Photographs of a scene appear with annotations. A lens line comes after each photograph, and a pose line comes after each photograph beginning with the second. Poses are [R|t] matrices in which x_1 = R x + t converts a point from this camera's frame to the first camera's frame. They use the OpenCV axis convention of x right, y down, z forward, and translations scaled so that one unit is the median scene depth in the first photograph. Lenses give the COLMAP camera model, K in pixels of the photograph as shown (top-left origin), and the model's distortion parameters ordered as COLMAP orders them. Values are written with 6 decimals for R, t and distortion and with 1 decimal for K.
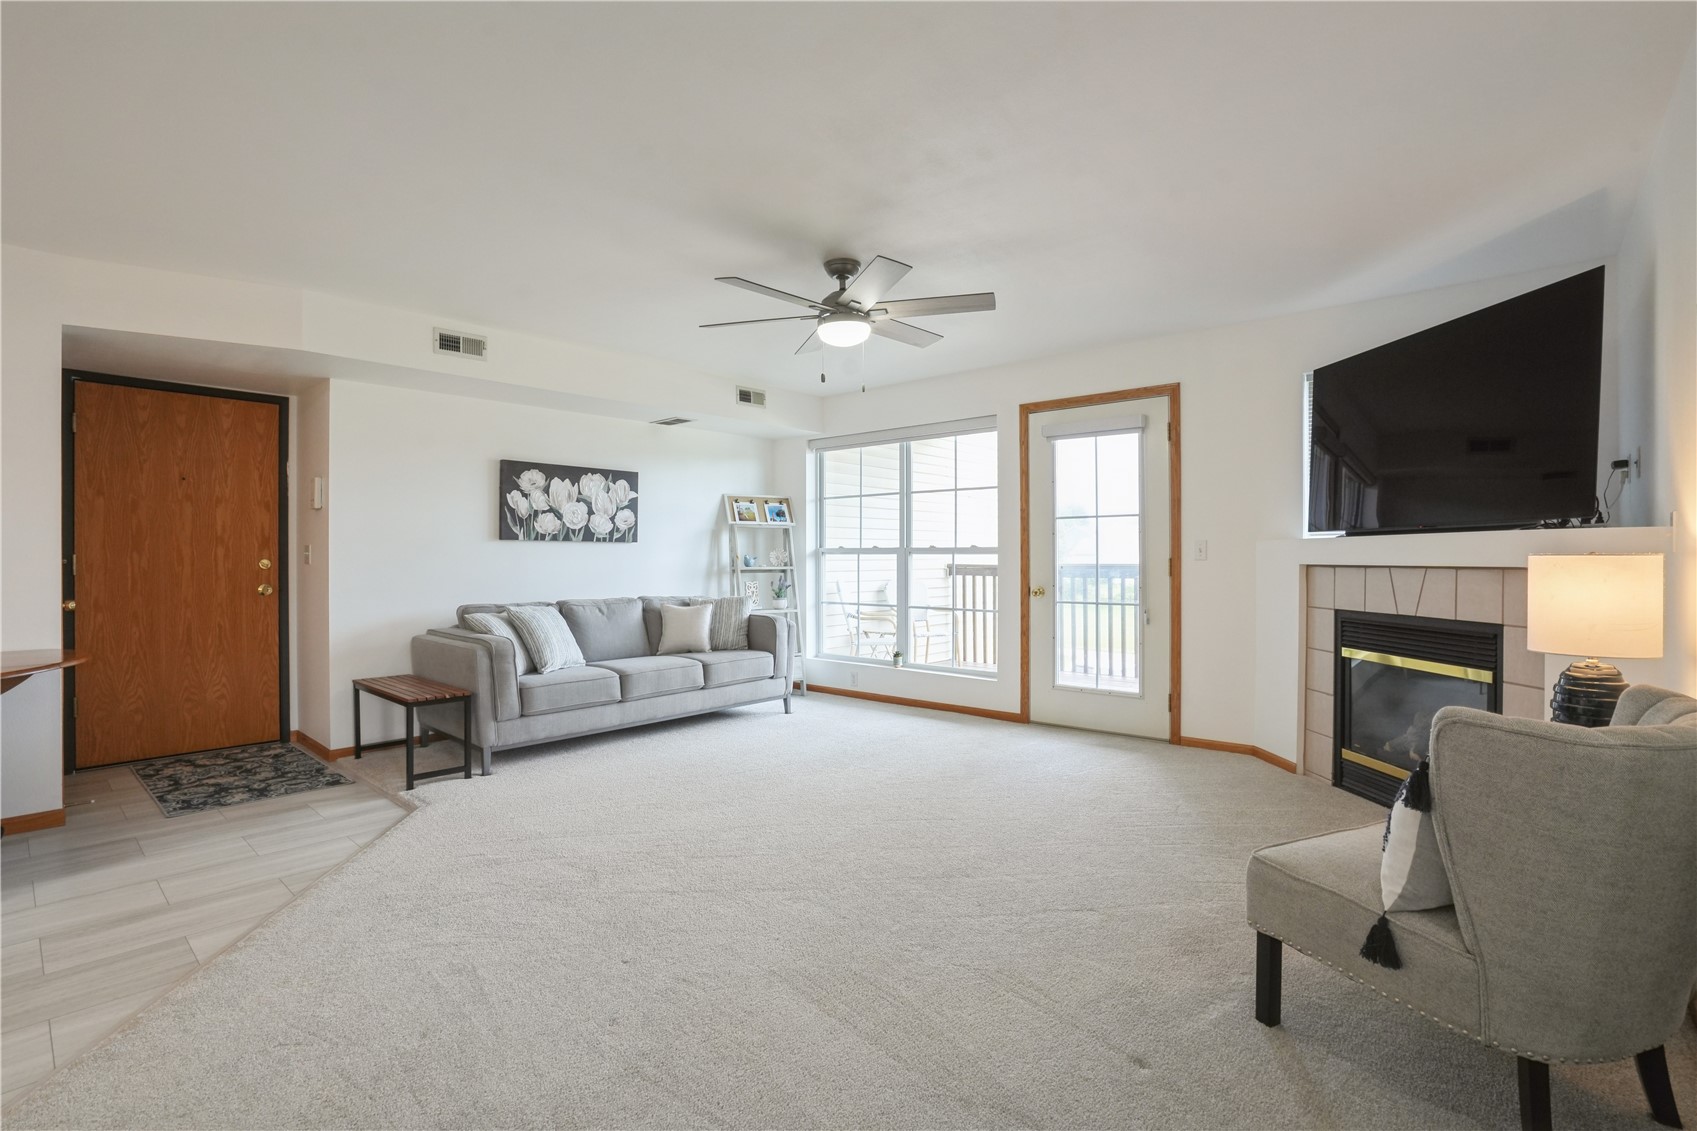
lens RADIAL K [[796.6, 0, 846.8], [0, 796.6, 557.7], [0, 0, 1]] dist [-0.044826, 0.000461]
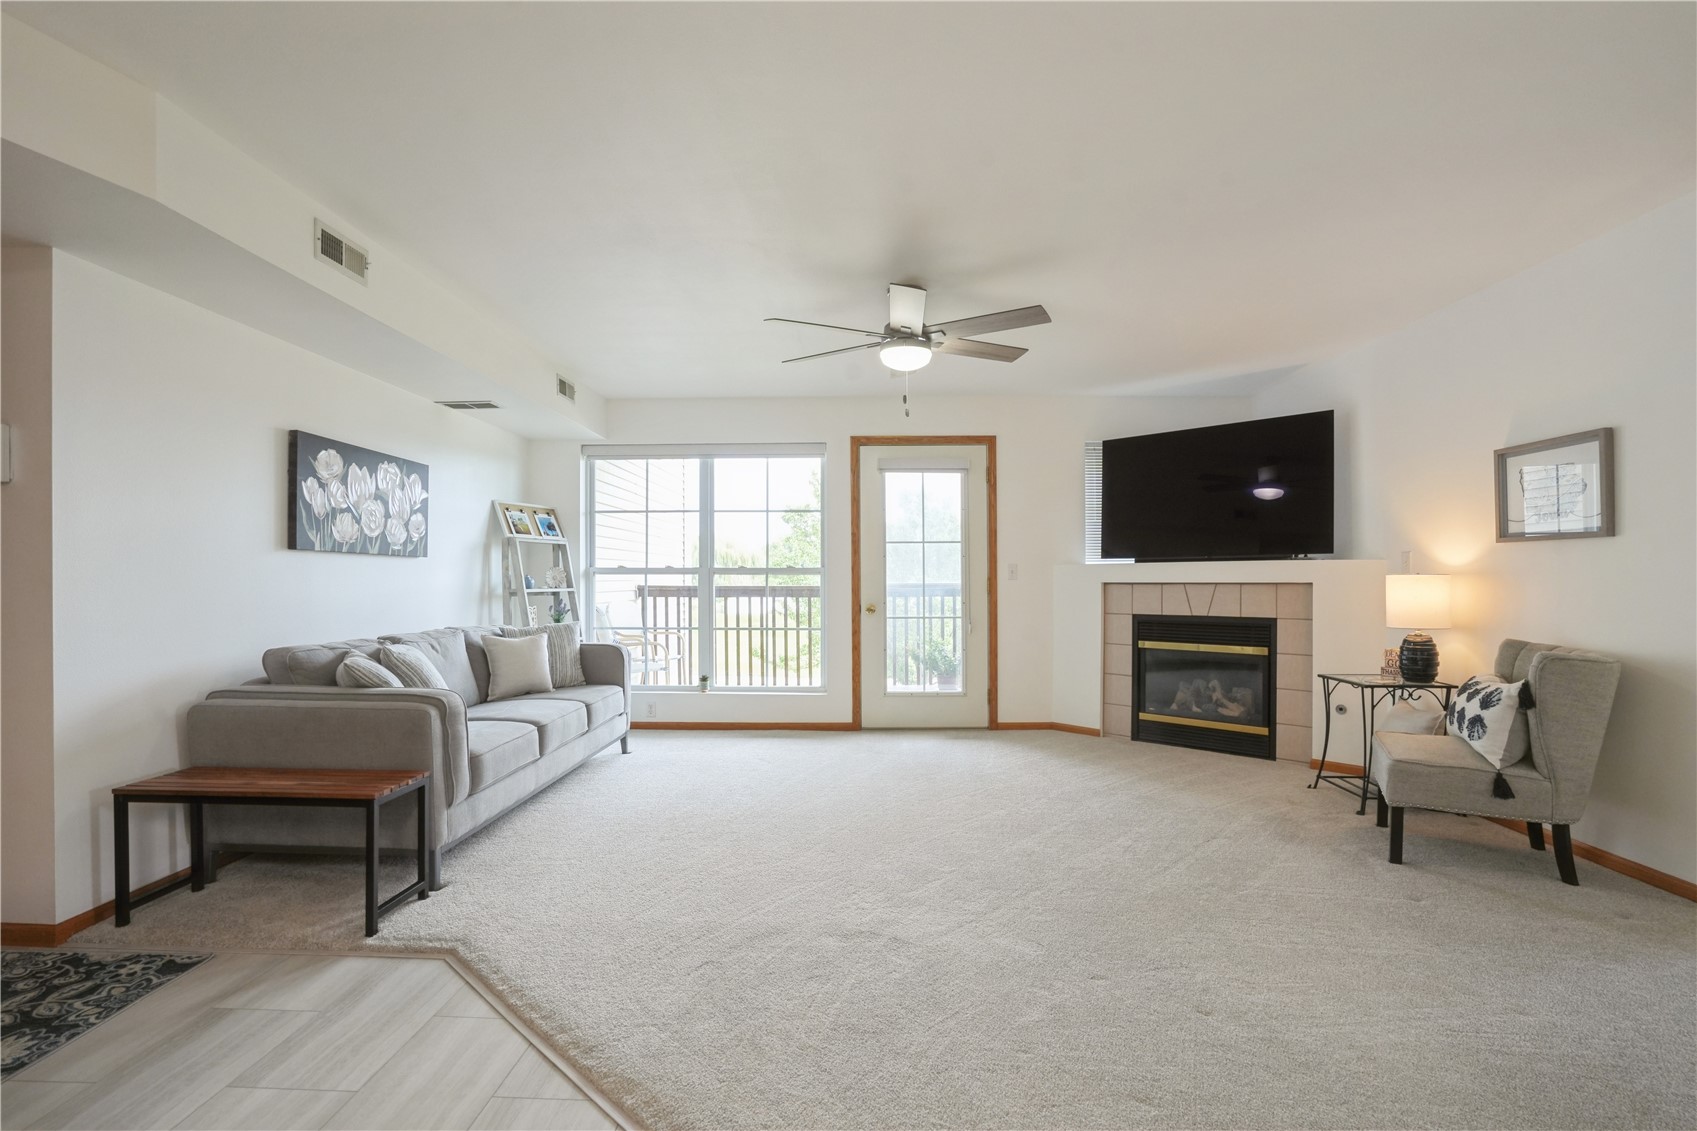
lens RADIAL K [[788.2, 0, 848.4], [0, 788.2, 583.0], [0, 0, 1]] dist [-0.065582, 0.022484]
pose [[0.759044, -0.002269, 0.651035, -0.483533], [0.000819, 0.999996, 0.002529, 0.004112], [-0.651039, -0.001387, 0.759043, 0.191349]]
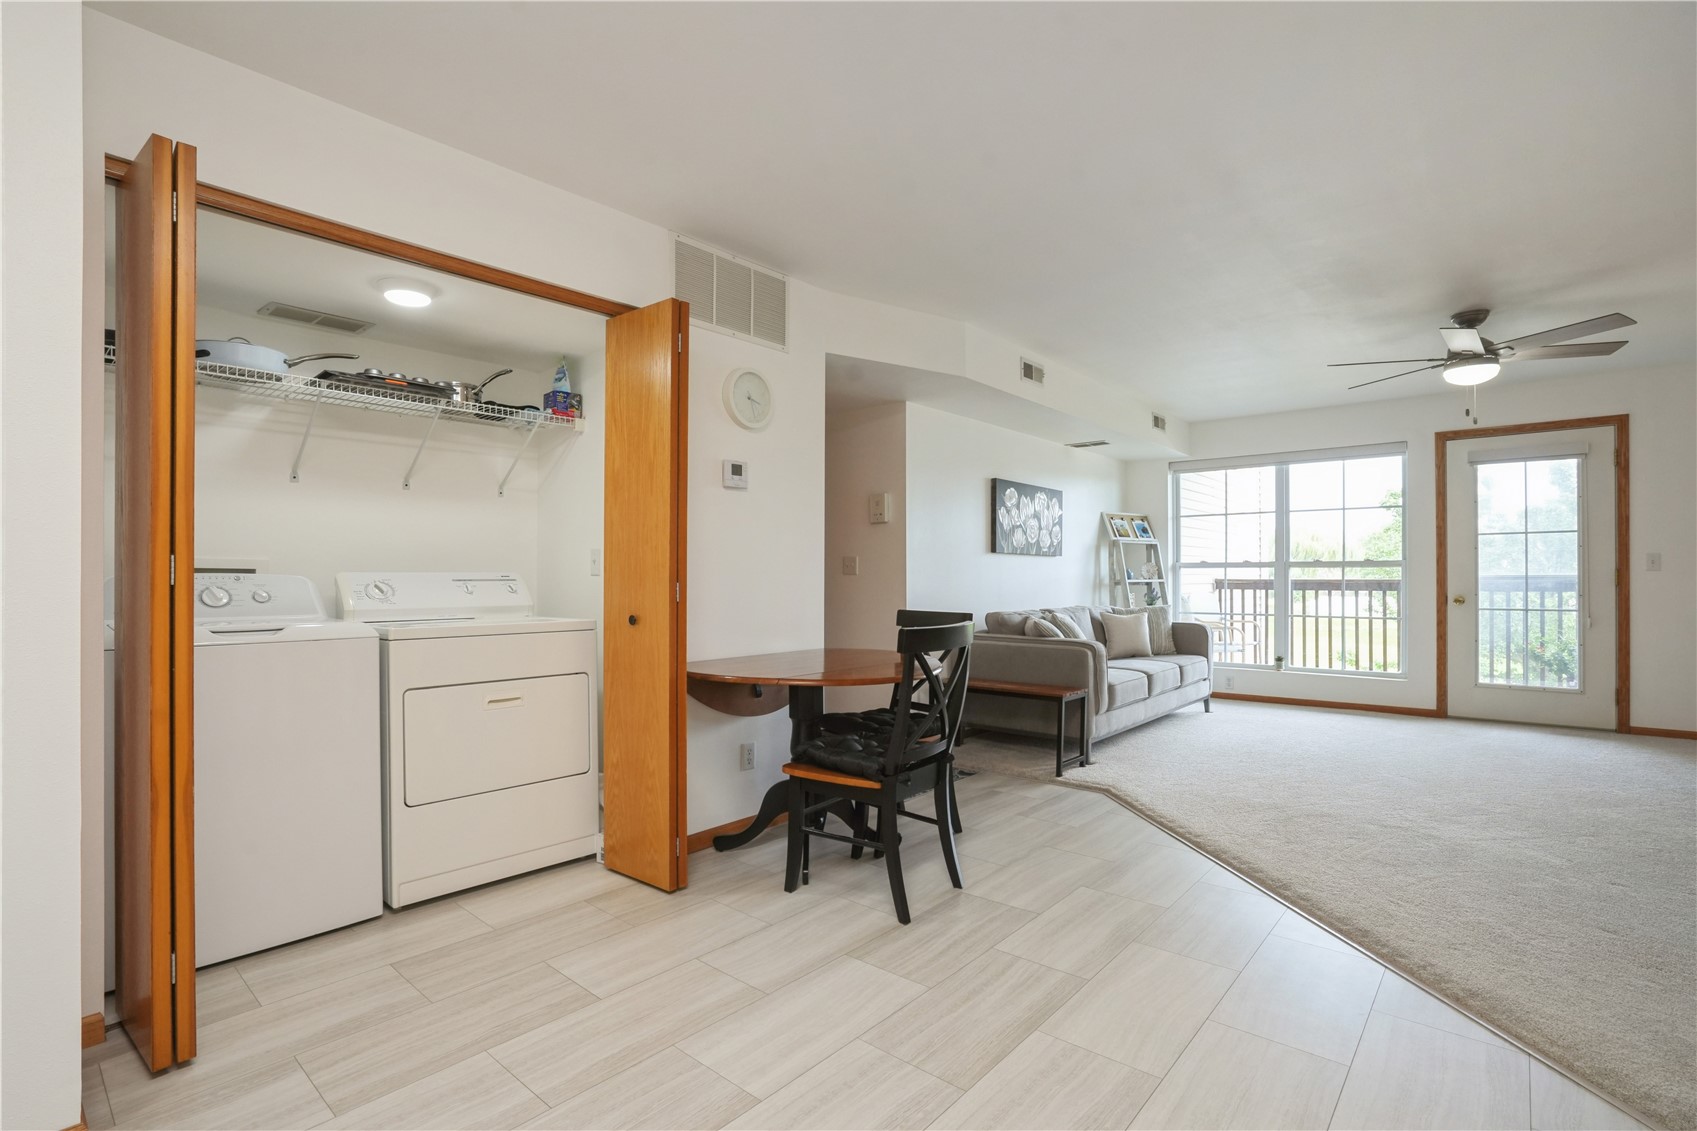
lens RADIAL K [[810.6, 0, 849.4], [0, 810.6, 582.5], [0, 0, 1]] dist [-0.045522, 0.024231]
pose [[0.999558, -0.000821, 0.029719, -0.641393], [0.000693, 0.999991, 0.004300, 0.012415], [-0.029722, -0.004278, 0.999549, -0.093873]]
